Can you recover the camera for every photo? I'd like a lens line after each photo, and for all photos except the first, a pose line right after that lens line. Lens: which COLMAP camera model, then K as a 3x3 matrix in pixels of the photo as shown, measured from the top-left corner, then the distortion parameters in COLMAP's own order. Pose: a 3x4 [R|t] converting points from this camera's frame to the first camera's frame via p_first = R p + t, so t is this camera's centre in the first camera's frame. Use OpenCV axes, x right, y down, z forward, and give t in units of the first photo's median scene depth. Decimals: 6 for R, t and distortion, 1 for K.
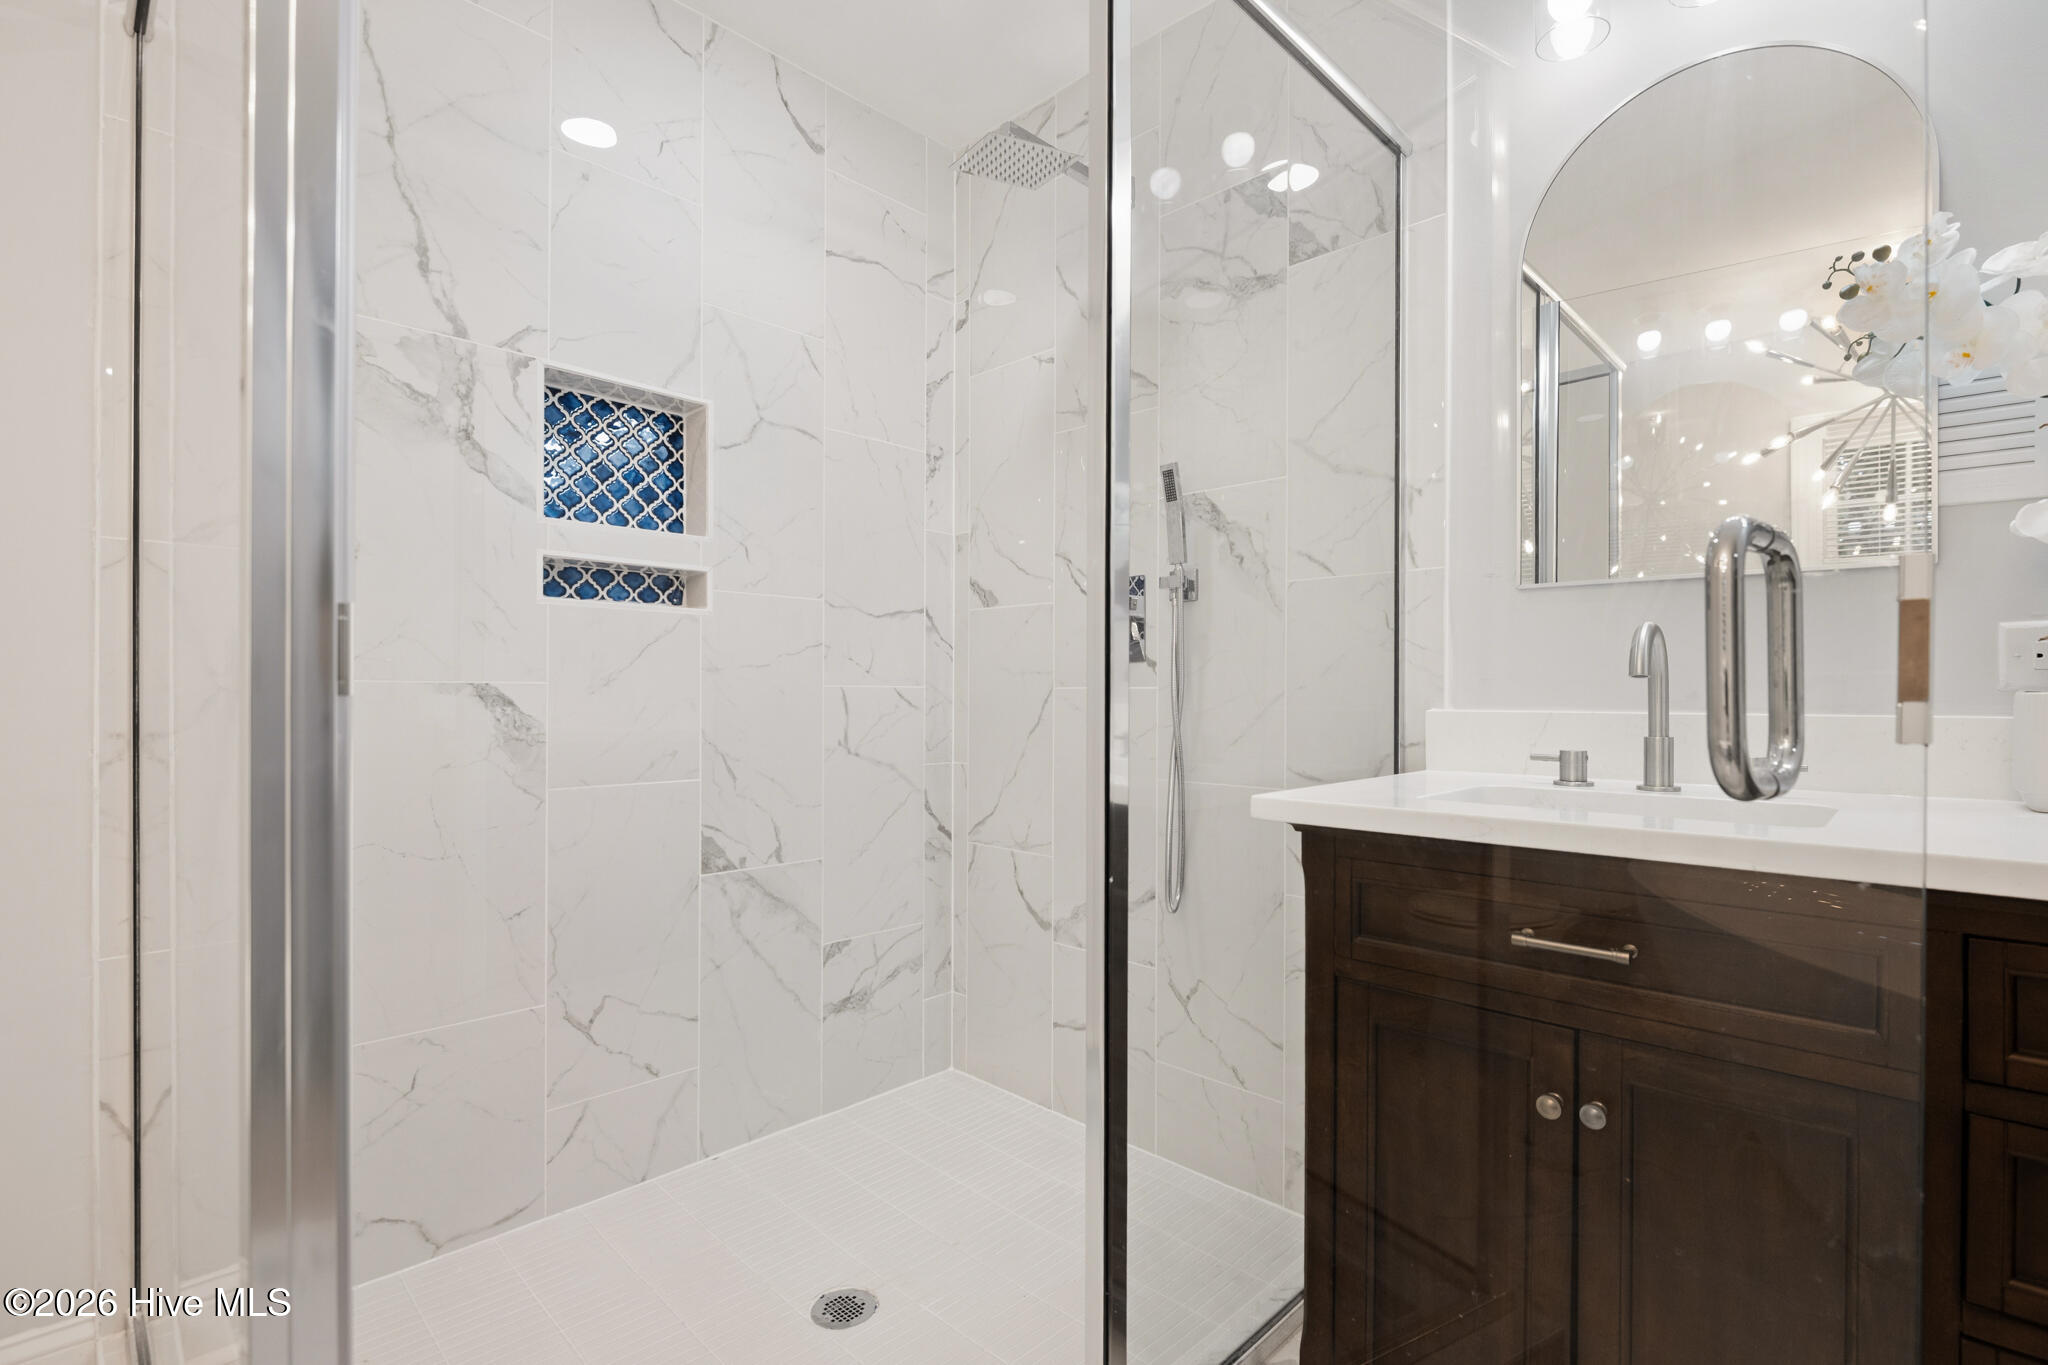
lens RADIAL K [[955.8, 0, 1025.5], [0, 955.8, 704.3], [0, 0, 1]] dist [-0.012634, -0.000390]
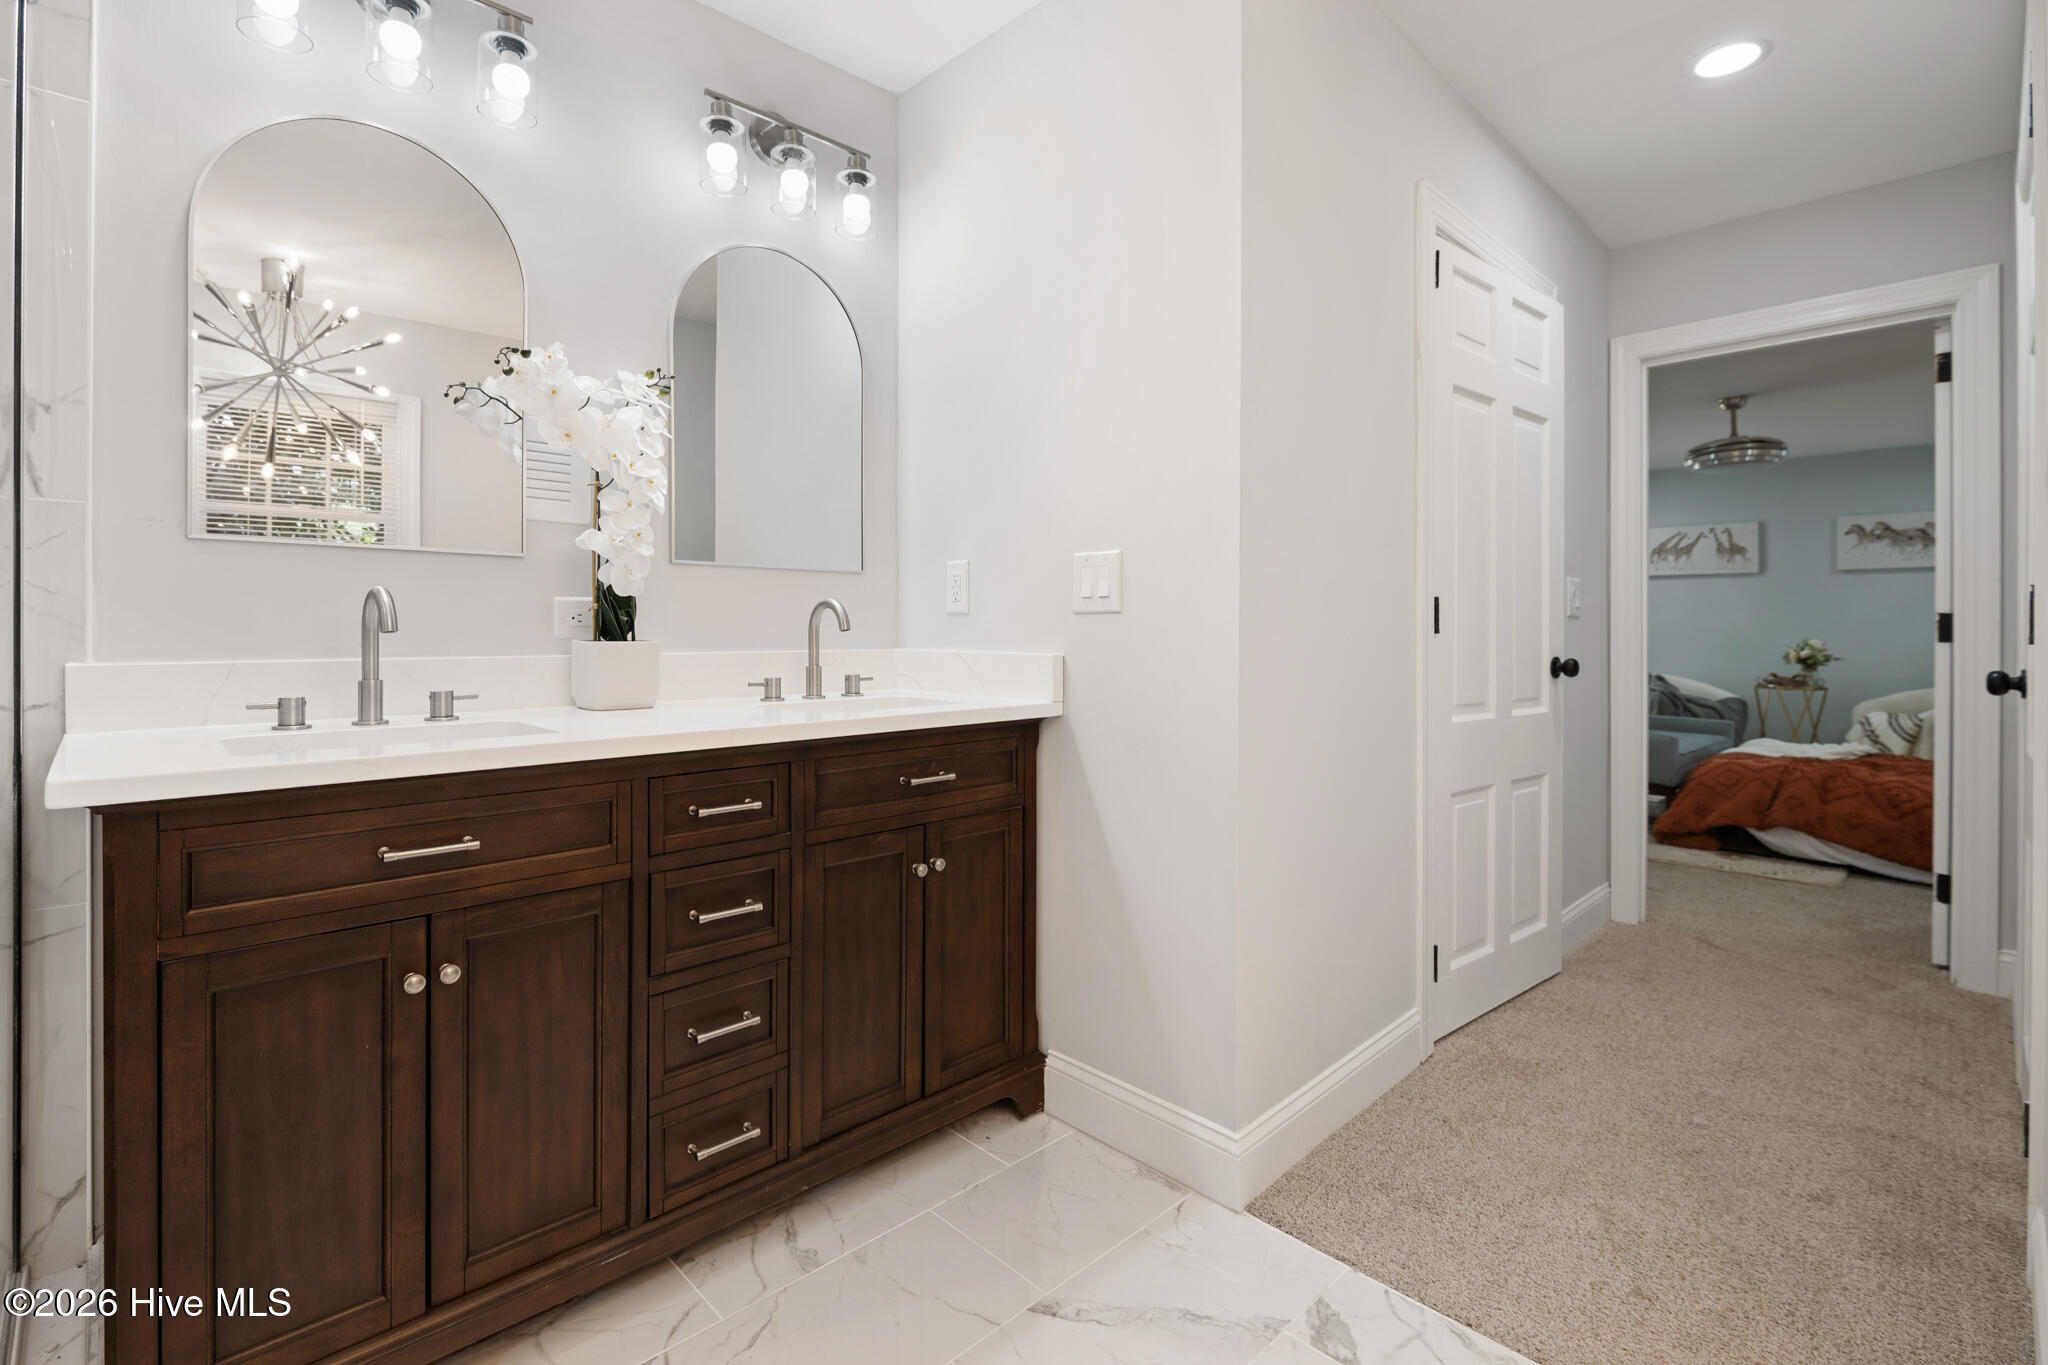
lens RADIAL K [[941.7, 0, 1028.8], [0, 941.7, 653.0], [0, 0, 1]] dist [0.000312, -0.000046]
pose [[0.035815, -0.027377, 0.998983, -0.492444], [0.010795, 0.999577, 0.027006, -0.022995], [-0.999300, 0.009817, 0.036095, 0.122412]]
